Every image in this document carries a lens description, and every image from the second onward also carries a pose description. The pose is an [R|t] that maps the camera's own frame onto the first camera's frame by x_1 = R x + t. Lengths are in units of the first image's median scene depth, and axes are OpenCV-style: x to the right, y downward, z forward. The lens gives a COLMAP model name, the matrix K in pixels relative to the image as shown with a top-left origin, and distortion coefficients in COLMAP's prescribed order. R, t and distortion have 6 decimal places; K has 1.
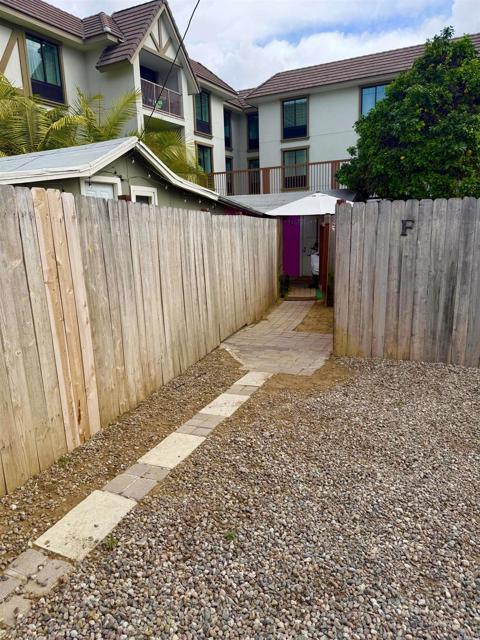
lens RADIAL K [[448.6, 0, 240.0], [0, 448.6, 320.0], [0, 0, 1]] dist [0.003697, -0.001528]
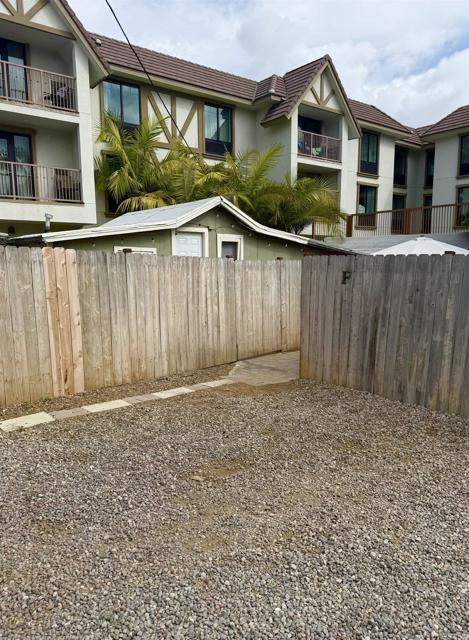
lens RADIAL K [[470.8, 0, 261.9], [0, 470.8, 327.7], [0, 0, 1]] dist [0.028698, -0.004570]
pose [[0.923644, 0.087426, -0.373147, 0.557526], [-0.111255, 0.992871, -0.042762, 0.010134], [0.366749, 0.081012, 0.926786, -0.229547]]
